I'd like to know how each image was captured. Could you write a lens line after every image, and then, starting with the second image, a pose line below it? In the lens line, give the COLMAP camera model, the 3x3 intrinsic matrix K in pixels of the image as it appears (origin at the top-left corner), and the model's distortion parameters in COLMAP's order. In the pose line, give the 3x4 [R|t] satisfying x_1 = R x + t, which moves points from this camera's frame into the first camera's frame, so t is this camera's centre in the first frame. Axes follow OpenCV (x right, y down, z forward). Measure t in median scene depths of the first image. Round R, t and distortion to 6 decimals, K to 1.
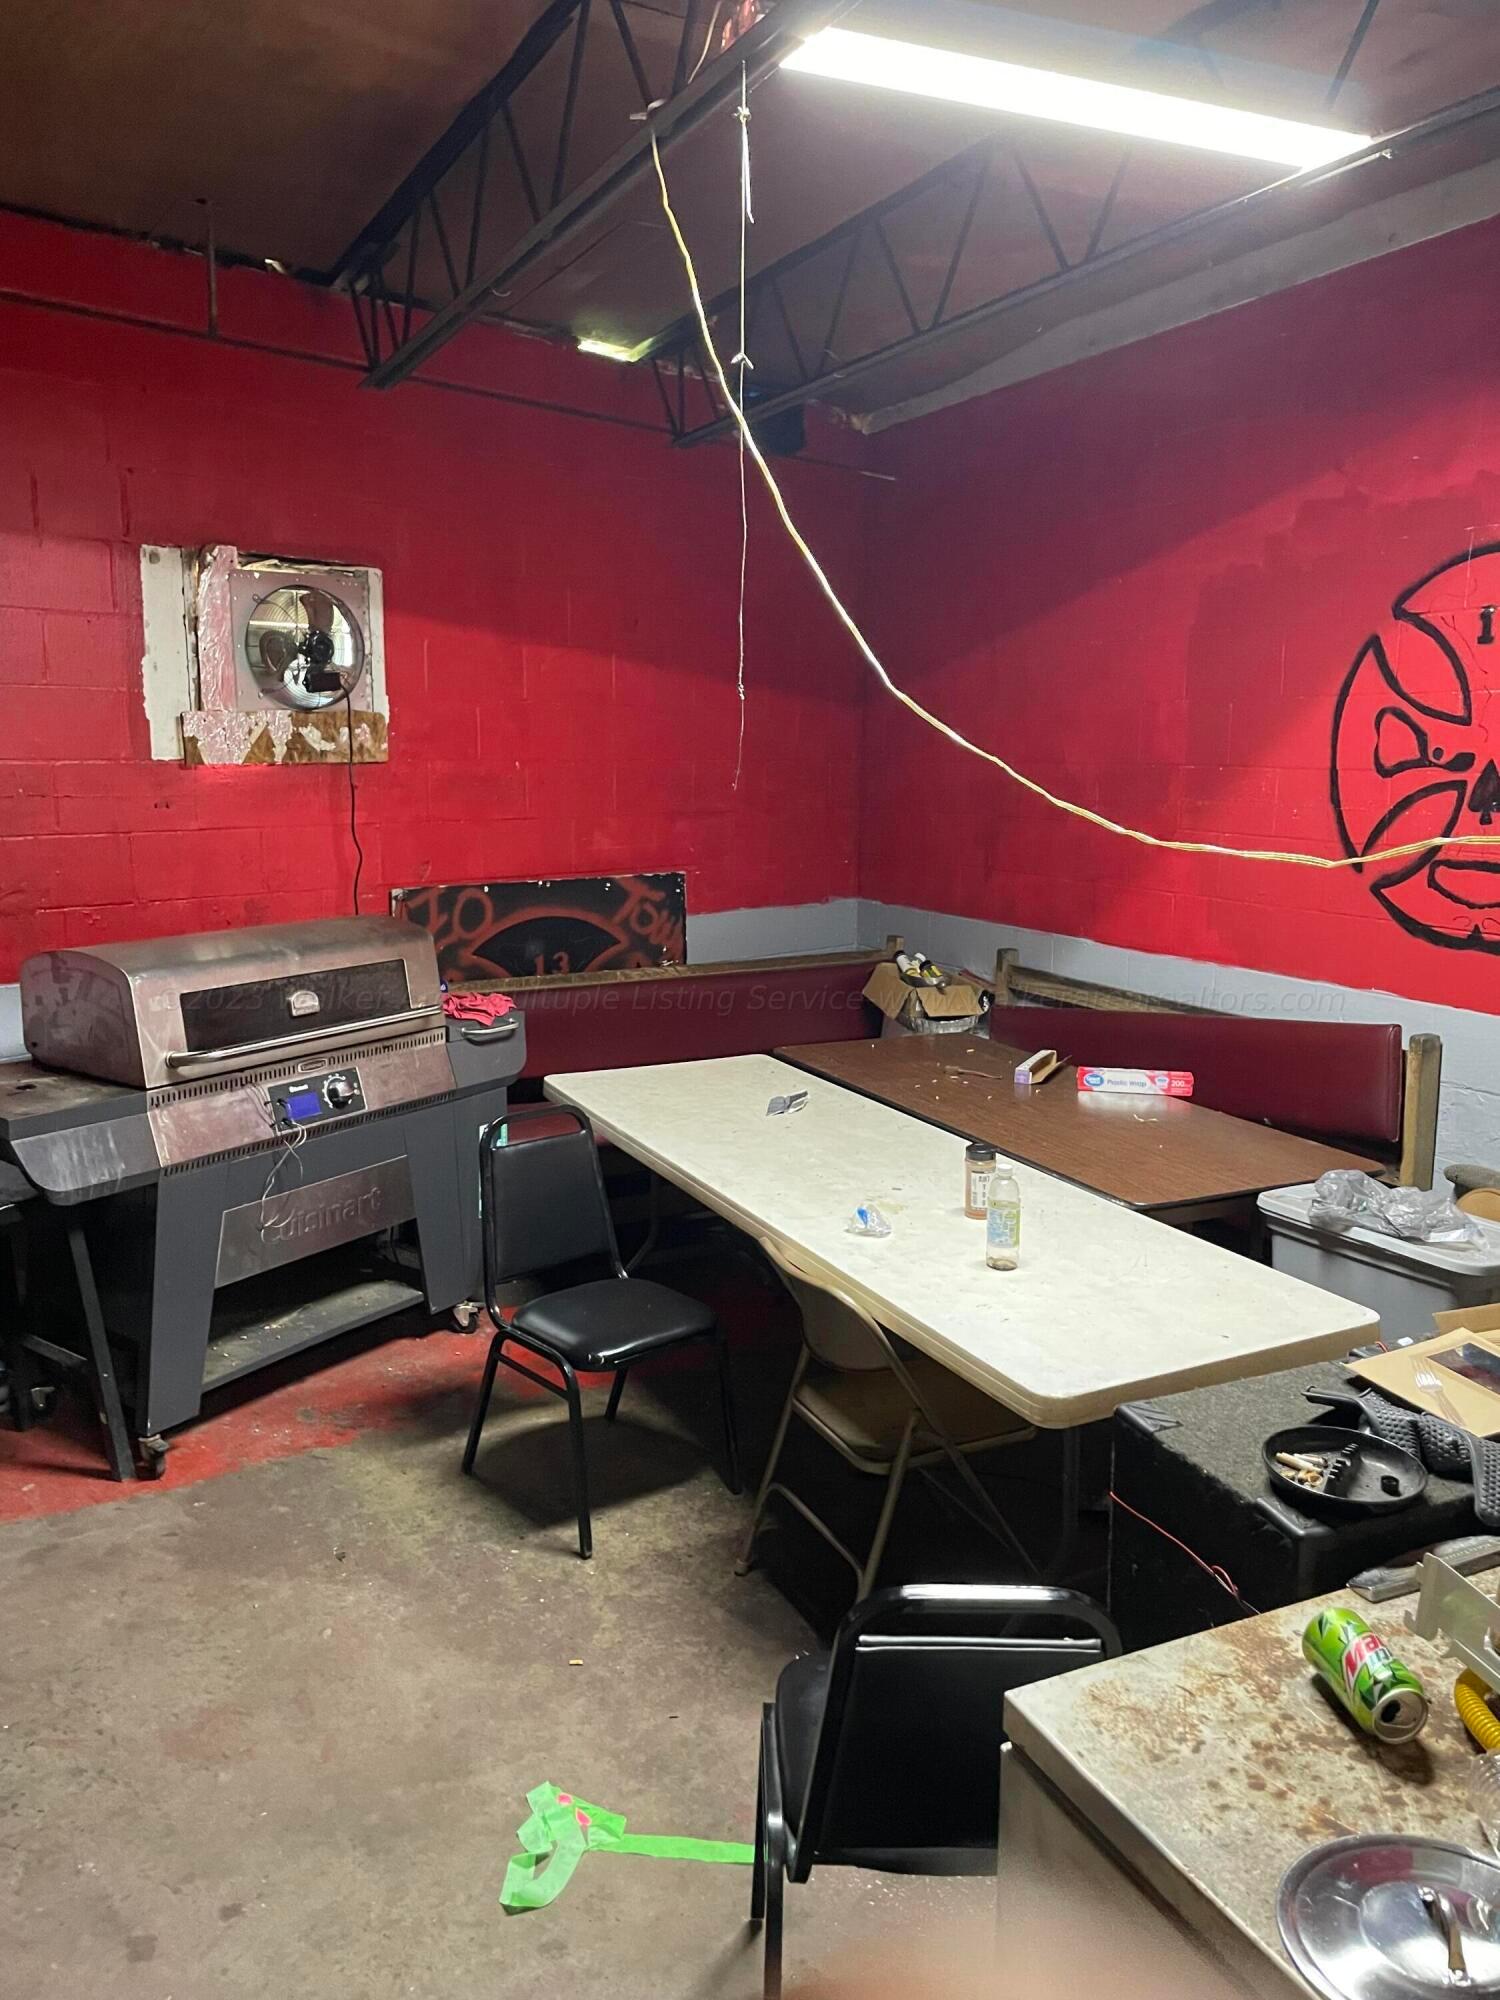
lens RADIAL K [[1533.8, 0, 756.8], [0, 1533.8, 997.1], [0, 0, 1]] dist [0.040321, -0.047183]
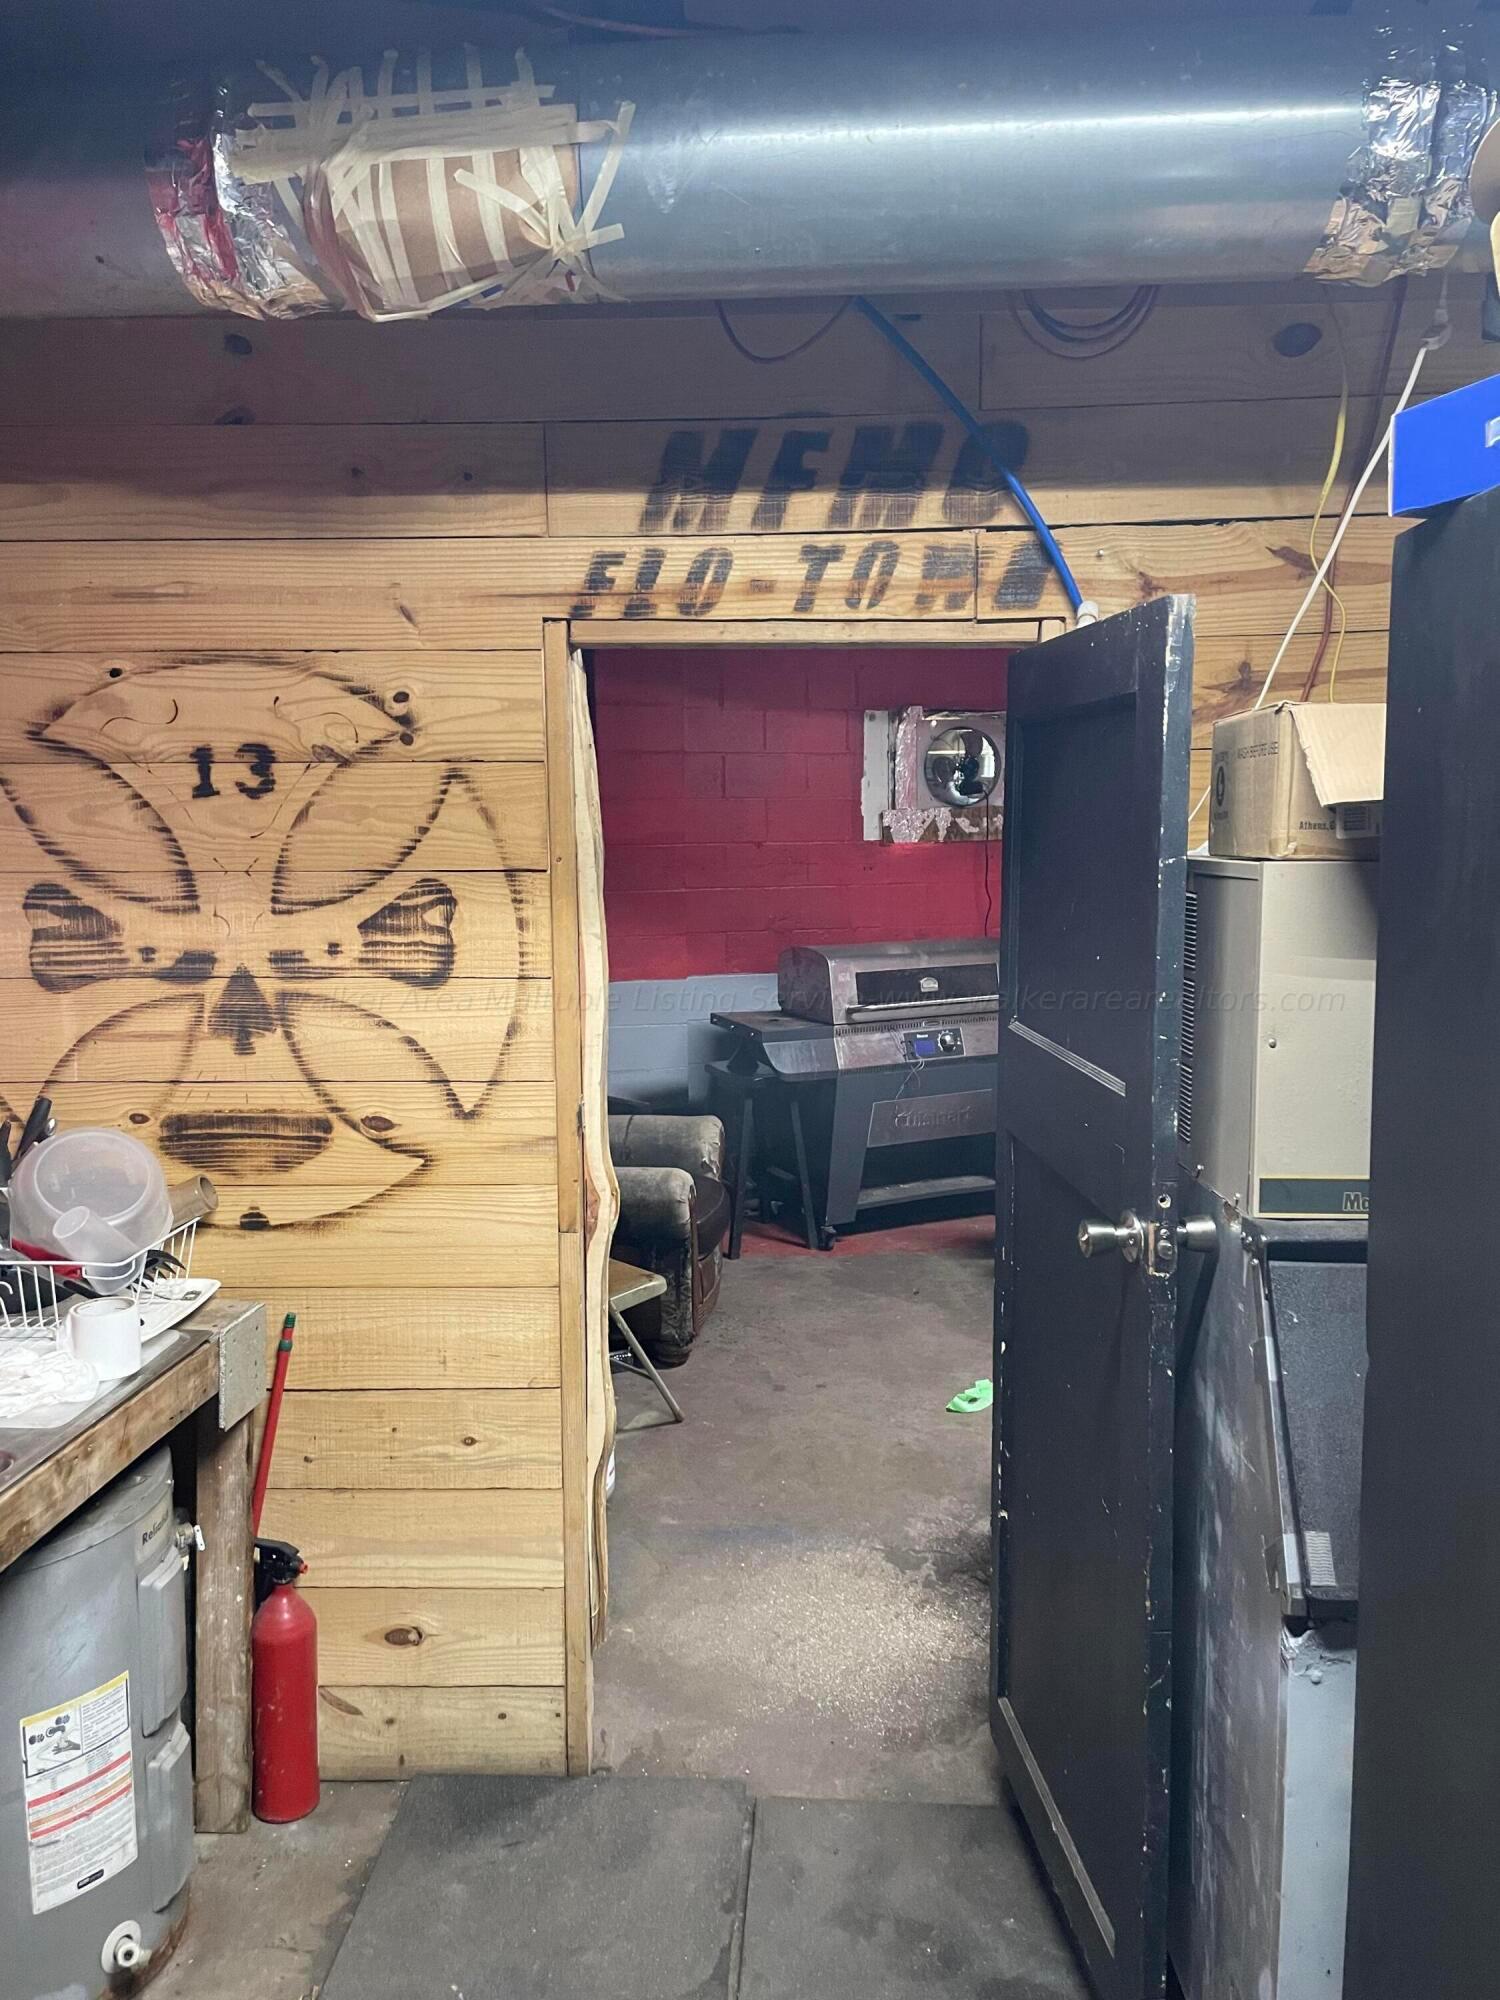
lens RADIAL K [[1533.8, 0, 748.8], [0, 1533.8, 1000.9], [0, 0, 1]] dist [0.040321, -0.047183]
pose [[0.874767, 0.037667, -0.483077, 0.332338], [-0.060650, 0.997645, -0.032038, 0.084987], [0.480732, 0.057325, 0.874992, -0.532697]]
